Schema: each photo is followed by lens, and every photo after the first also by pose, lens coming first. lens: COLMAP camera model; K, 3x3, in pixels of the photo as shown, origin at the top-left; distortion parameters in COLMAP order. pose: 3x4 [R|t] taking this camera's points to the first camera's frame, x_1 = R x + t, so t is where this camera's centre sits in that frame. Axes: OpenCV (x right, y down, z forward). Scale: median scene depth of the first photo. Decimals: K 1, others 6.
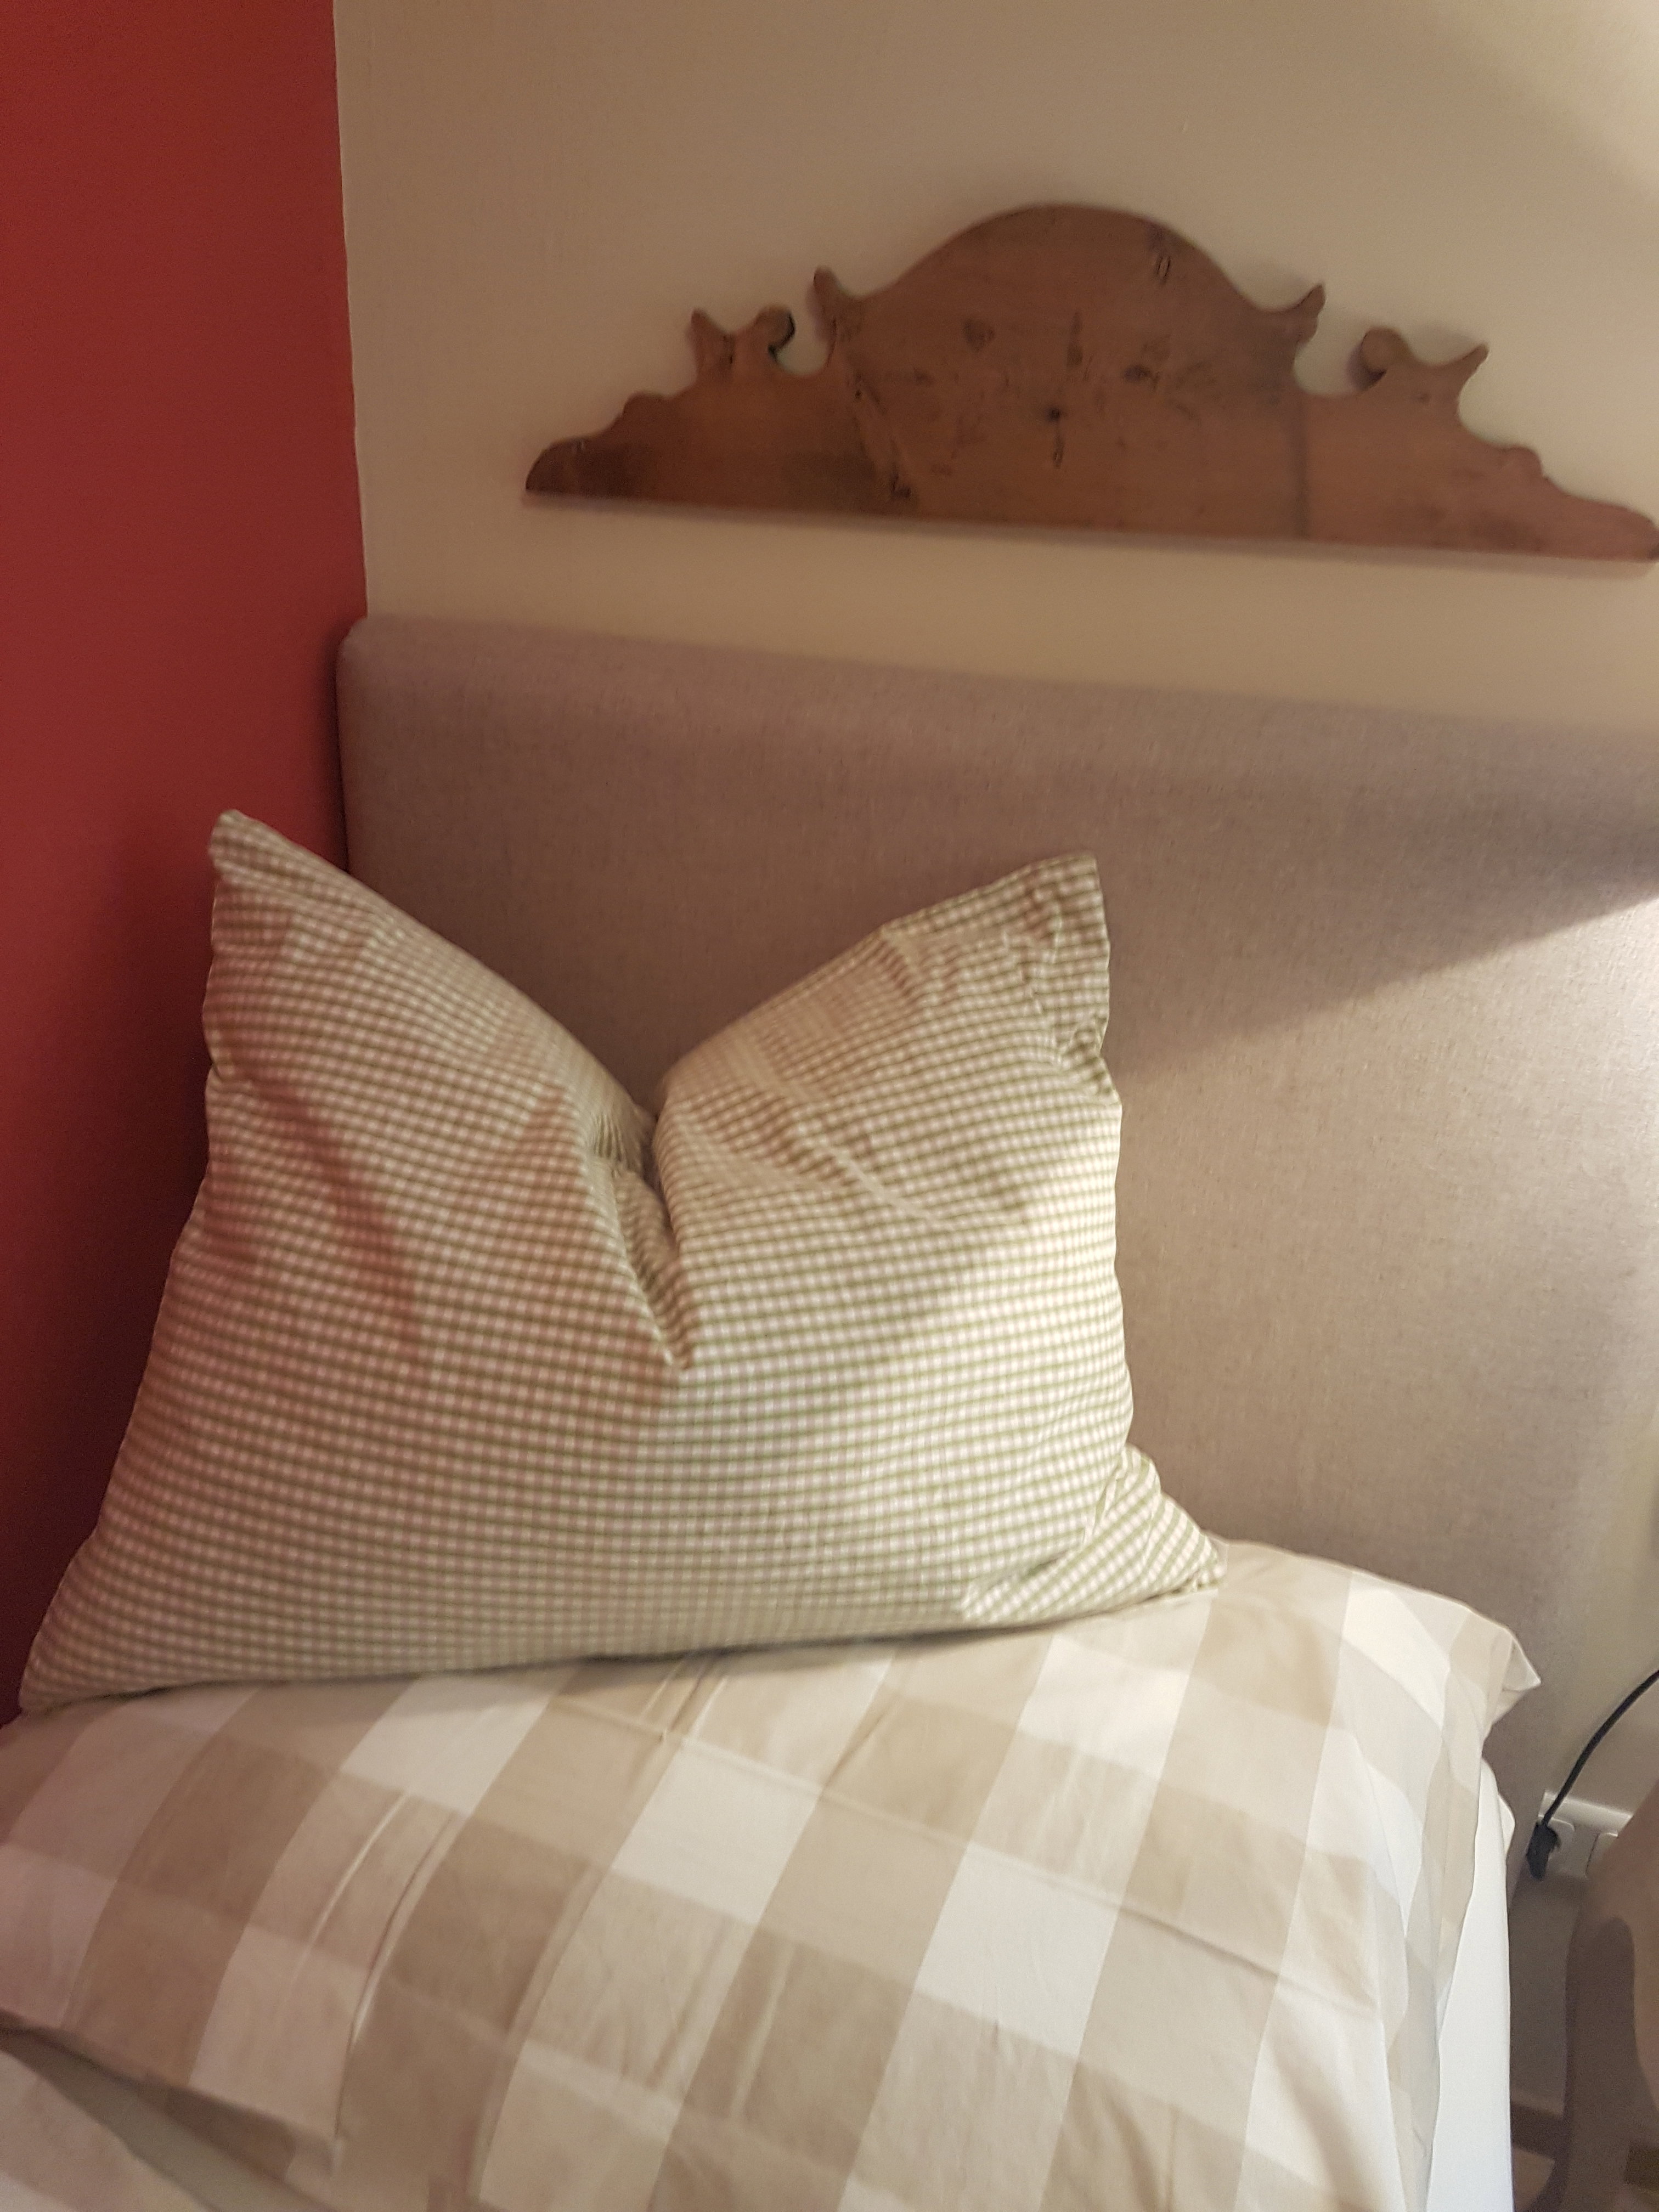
lens RADIAL K [[1706.9, 0, 826.4], [0, 1706.9, 1099.7], [0, 0, 1]] dist [0.004793, 0.001576]
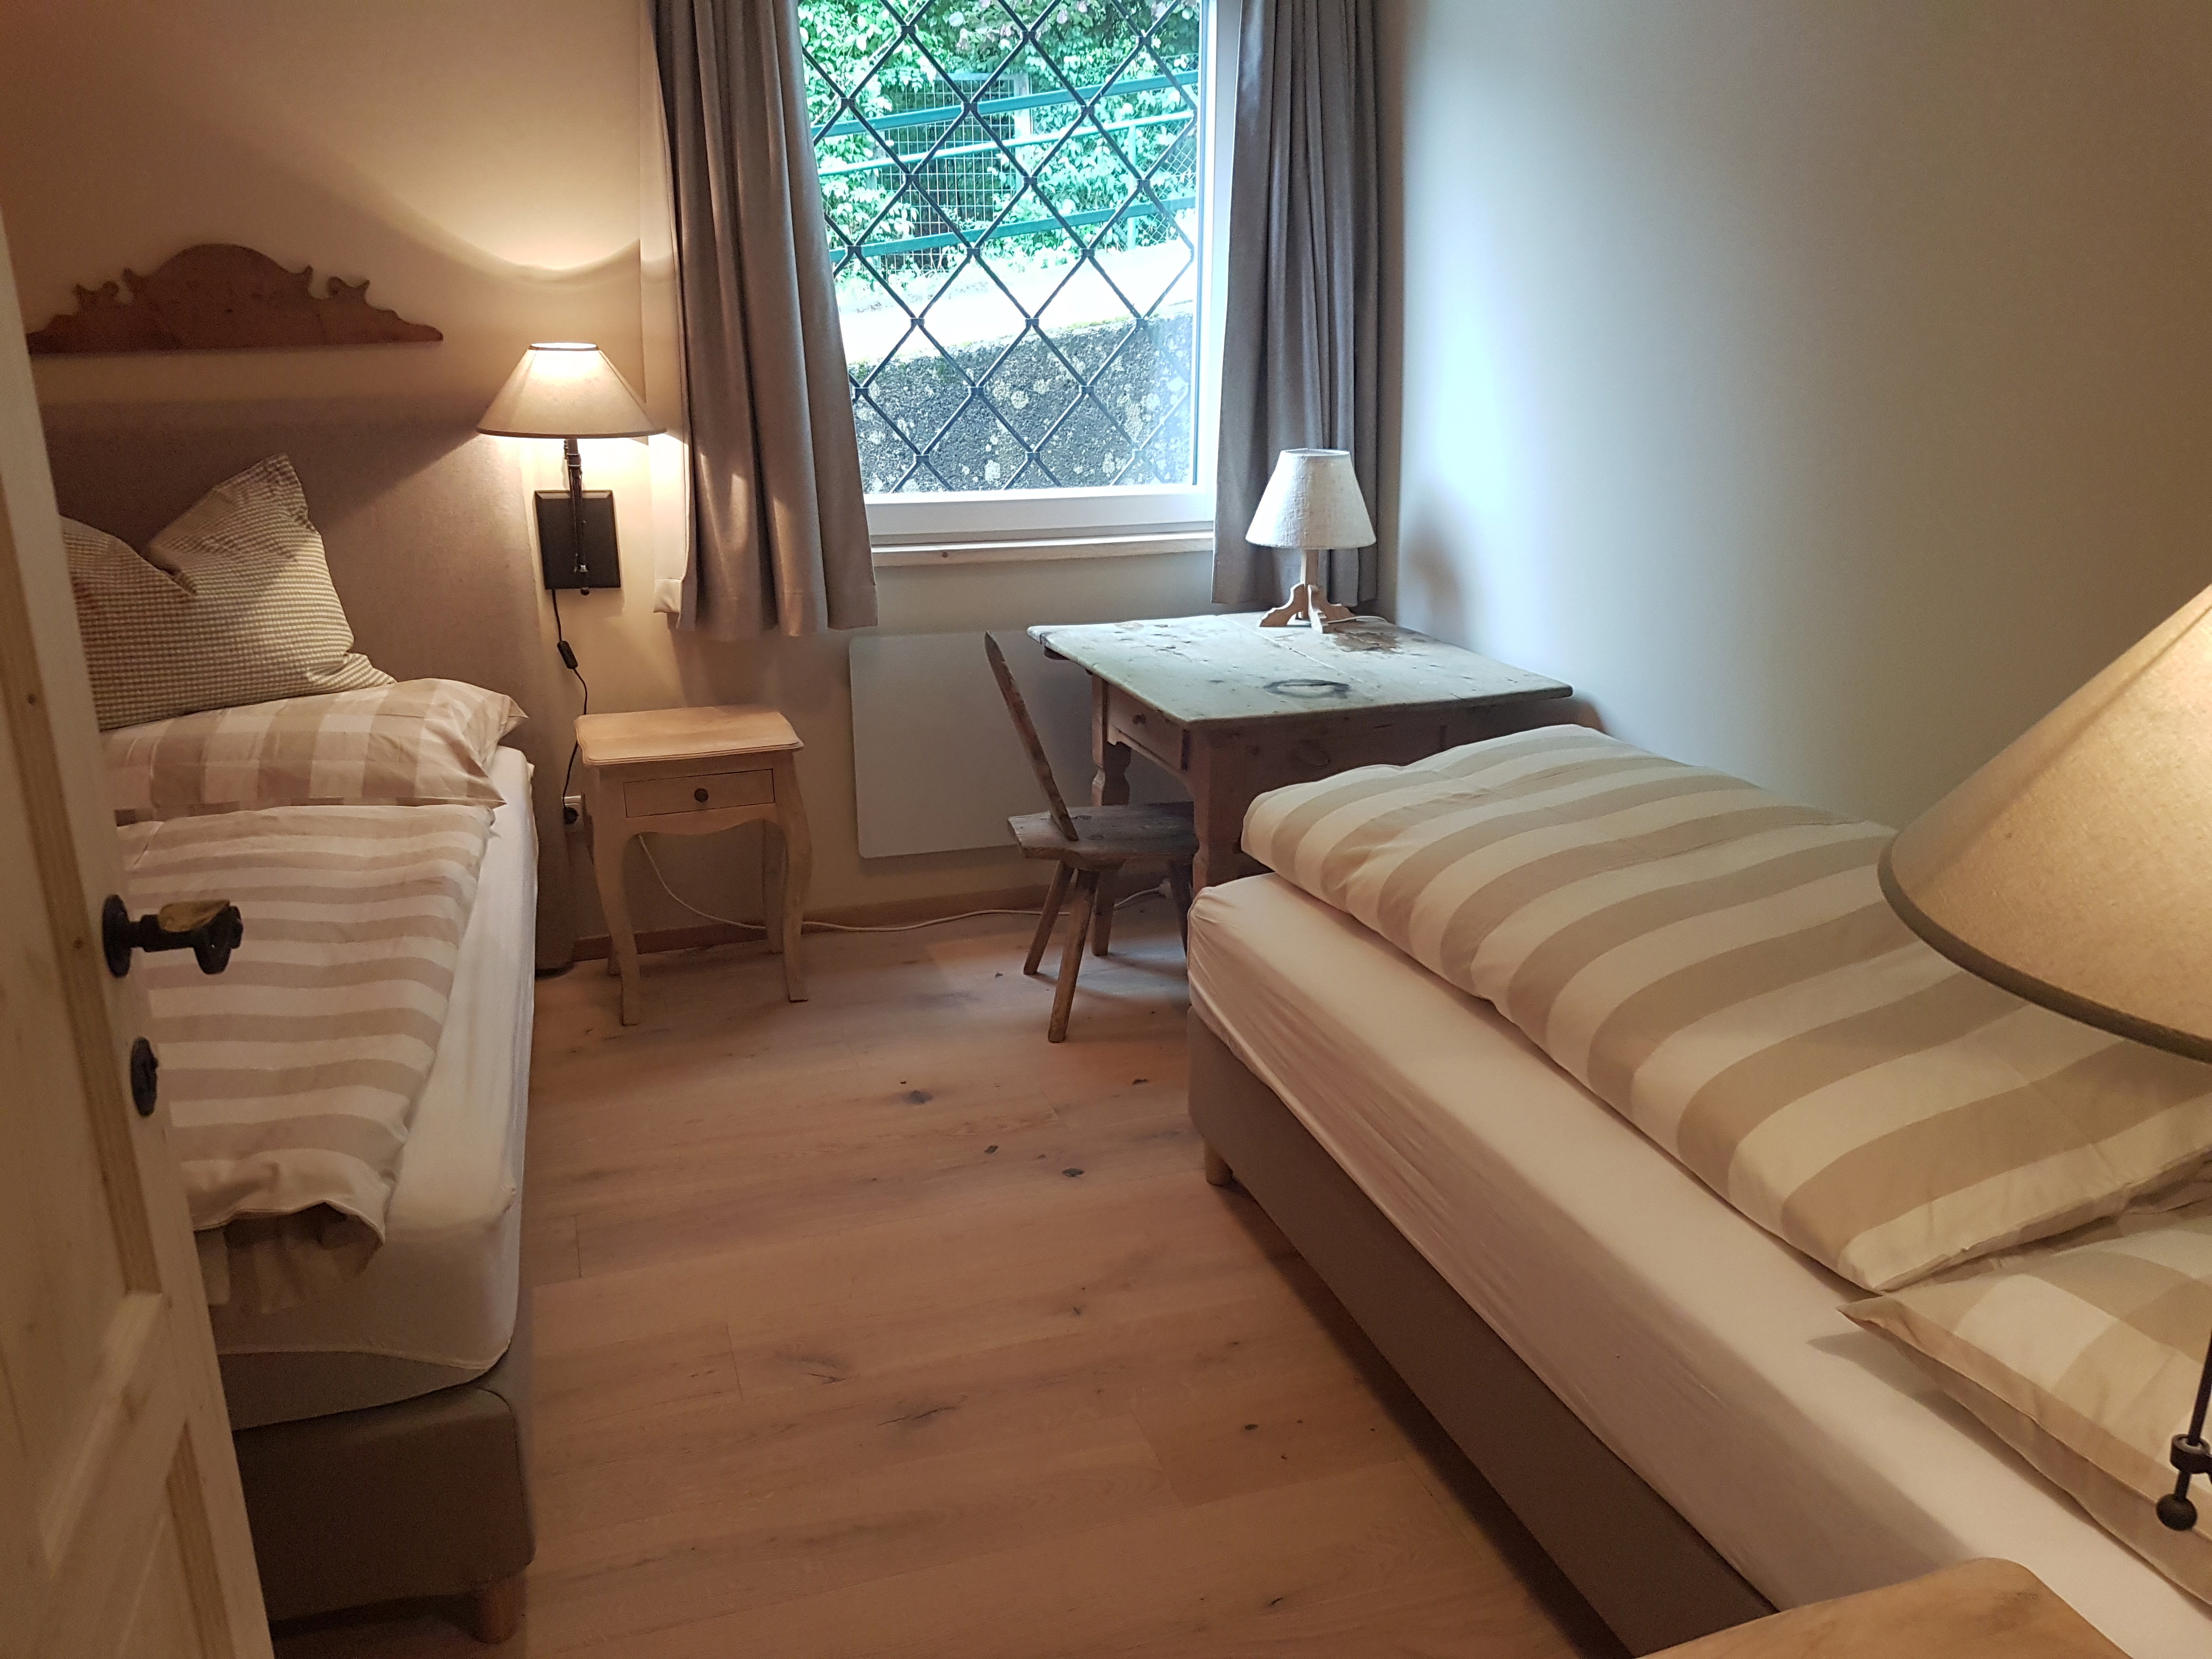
lens RADIAL K [[1706.9, 0, 1102.1], [0, 1706.9, 839.0], [0, 0, 1]] dist [0.004793, 0.001576]
pose [[0.808868, -0.239387, 0.537053, -0.450827], [0.280672, 0.959790, 0.005091, 0.883095], [-0.516677, 0.146618, 0.843533, -2.137443]]
